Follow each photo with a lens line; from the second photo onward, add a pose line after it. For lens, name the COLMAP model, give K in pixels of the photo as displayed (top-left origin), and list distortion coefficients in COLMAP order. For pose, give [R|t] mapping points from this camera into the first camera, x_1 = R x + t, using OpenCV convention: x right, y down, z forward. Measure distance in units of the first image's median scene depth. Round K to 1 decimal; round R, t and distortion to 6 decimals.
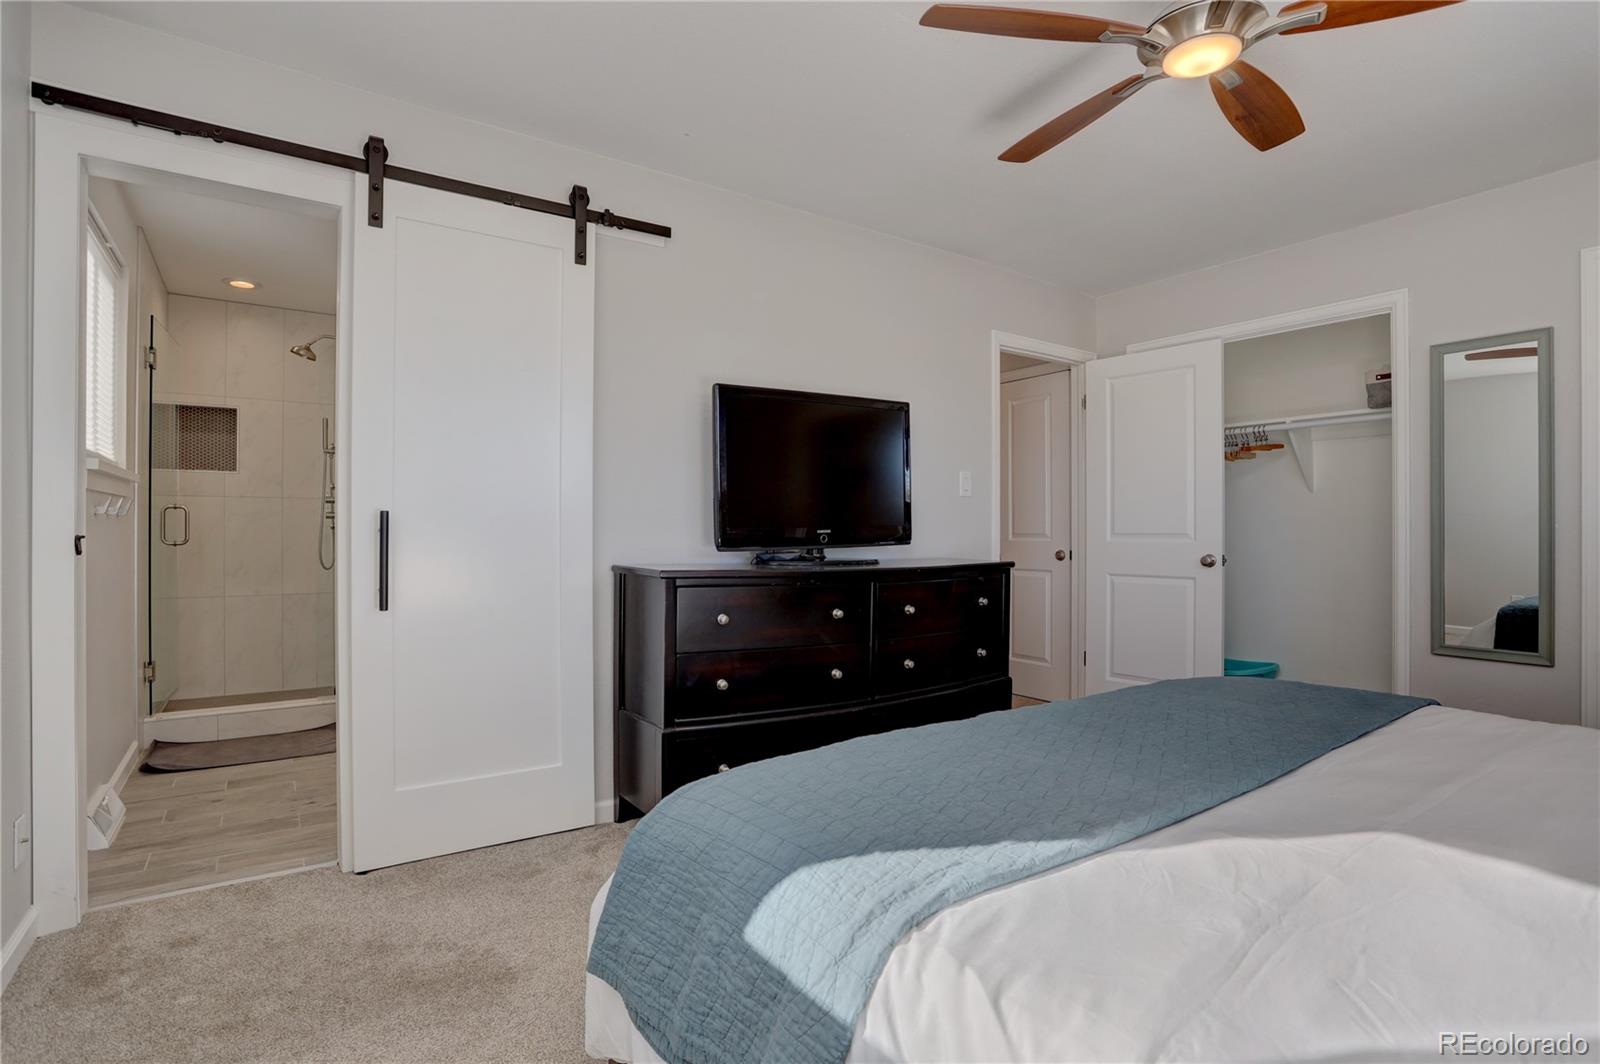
lens RADIAL K [[789.6, 0, 807.2], [0, 789.6, 527.8], [0, 0, 1]] dist [-0.070594, 0.027132]
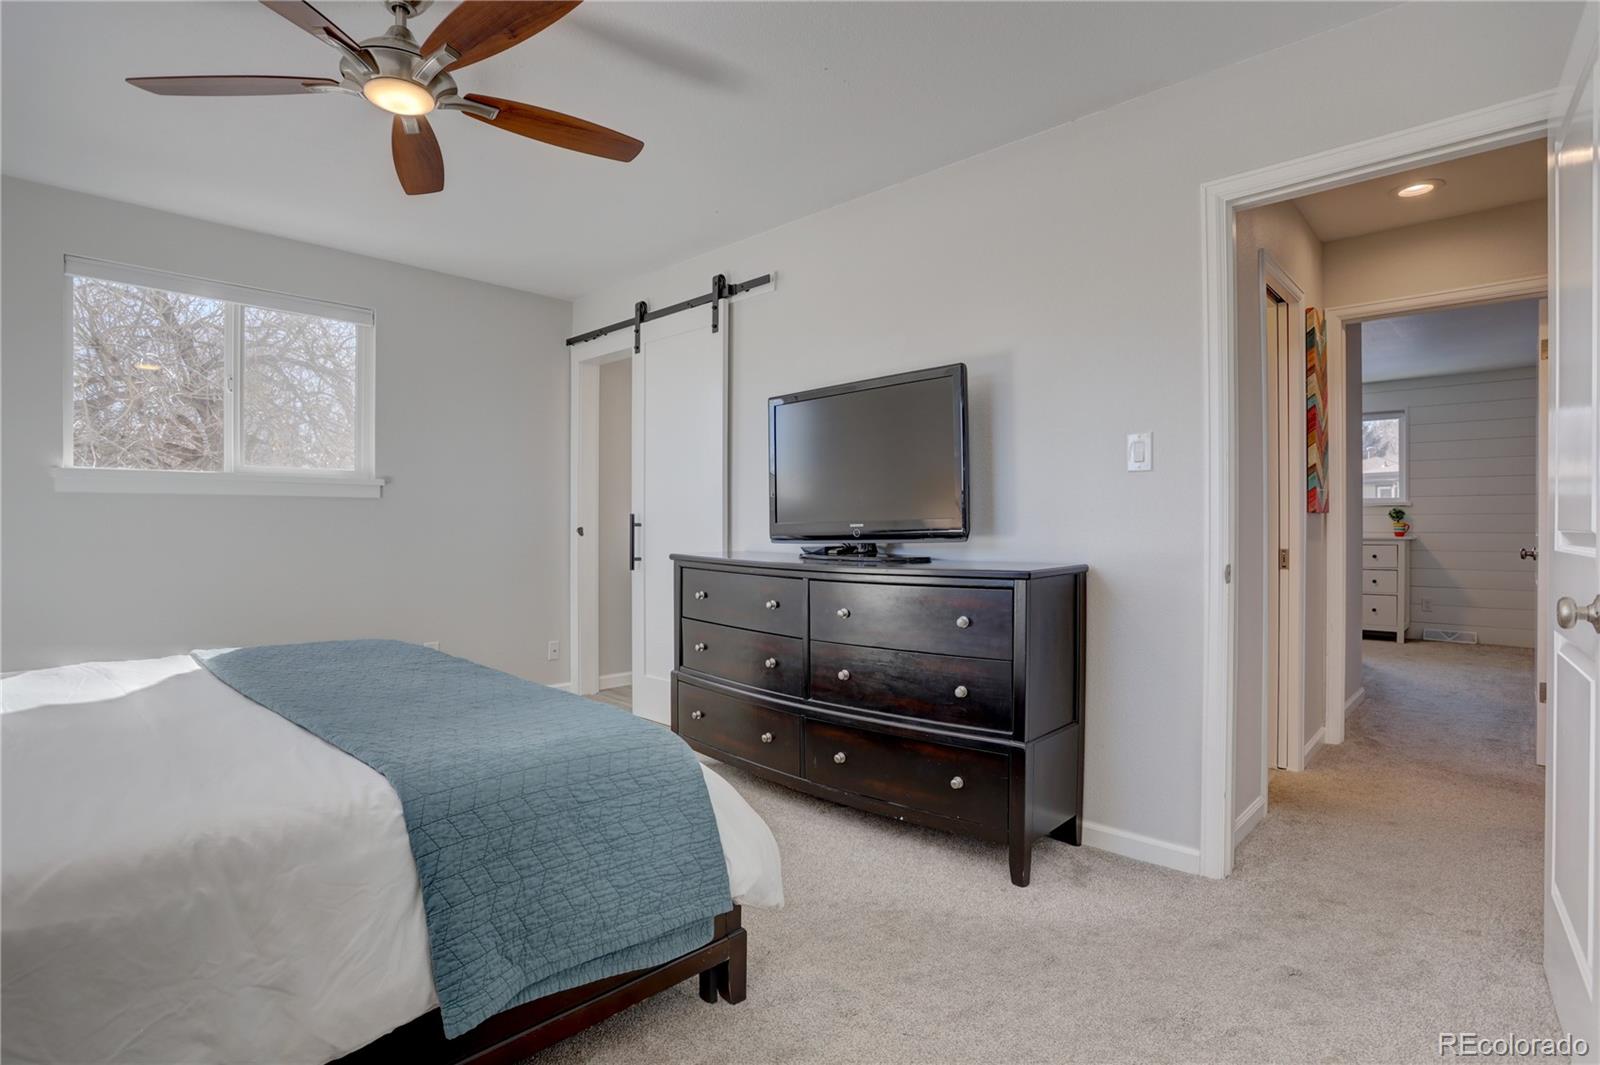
lens RADIAL K [[789.6, 0, 807.2], [0, 789.6, 528.3], [0, 0, 1]] dist [-0.070594, 0.027132]
pose [[0.205554, -0.001419, -0.978645, 0.864438], [0.002067, 0.999997, -0.001016, 0.008444], [0.978644, -0.001814, 0.205556, 0.683795]]
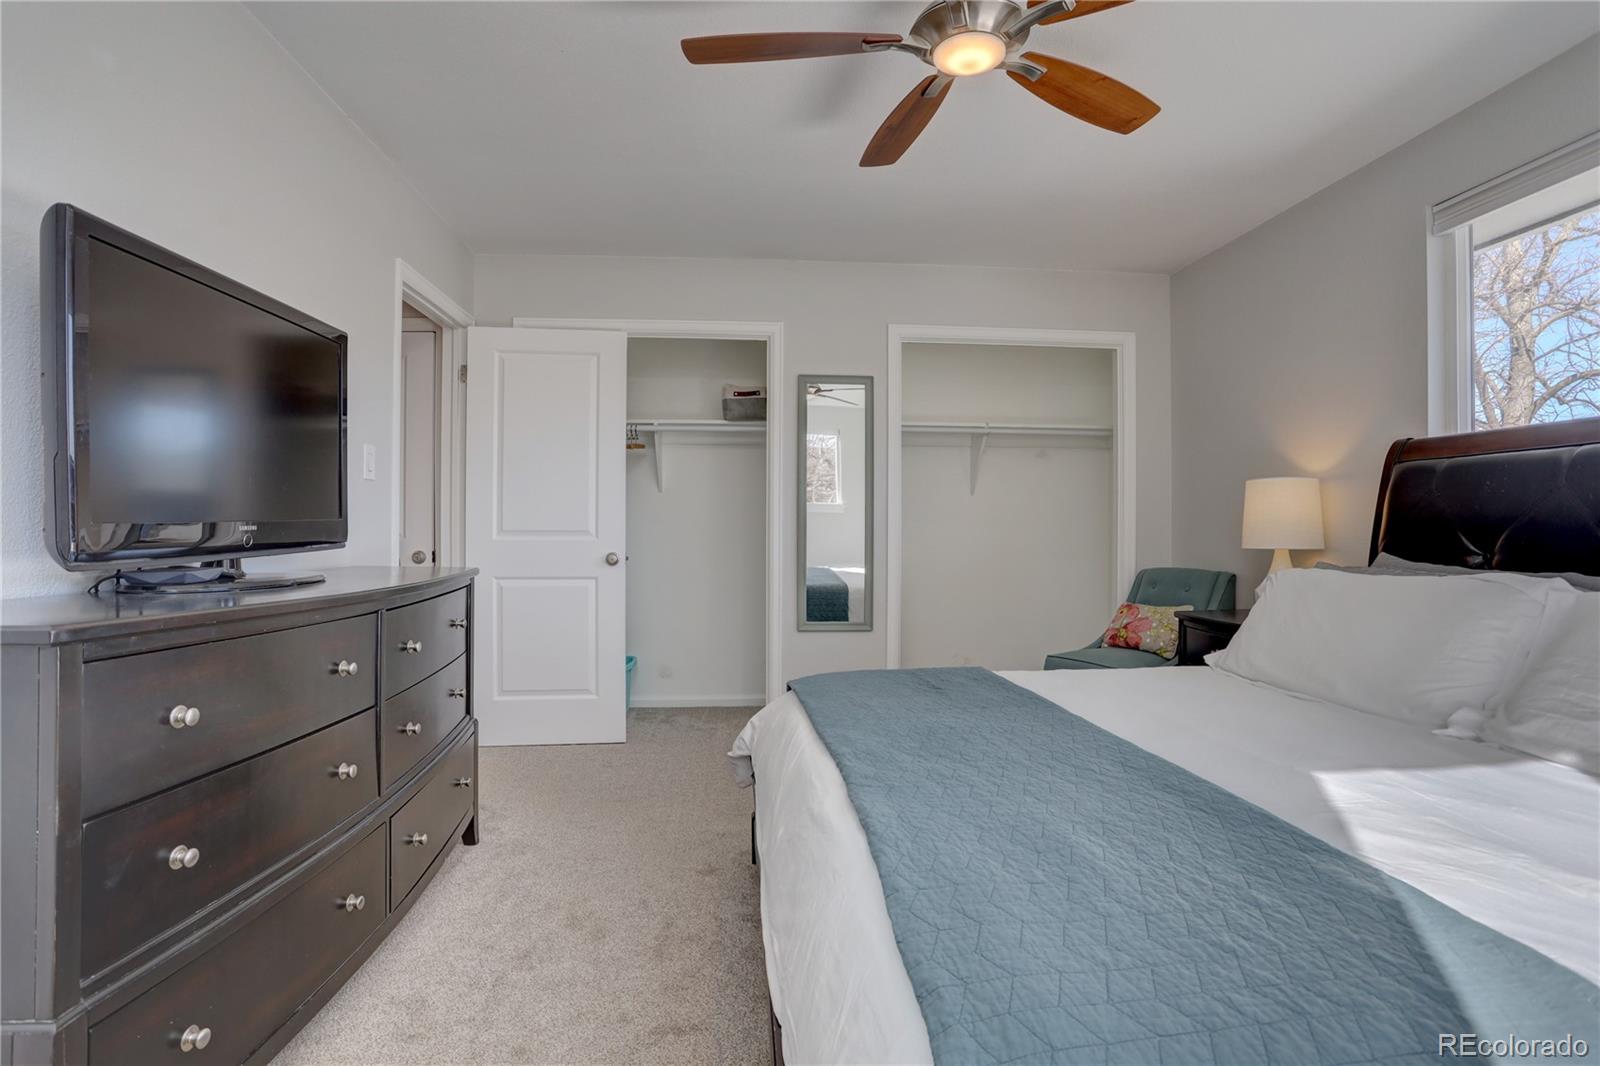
lens RADIAL K [[789.6, 0, 807.2], [0, 789.6, 528.8], [0, 0, 1]] dist [-0.070594, 0.027132]
pose [[0.505363, 0.000934, 0.862906, -0.232128], [-0.007499, 0.999966, 0.003310, -0.000143], [-0.862874, -0.008143, 0.505353, 0.337792]]
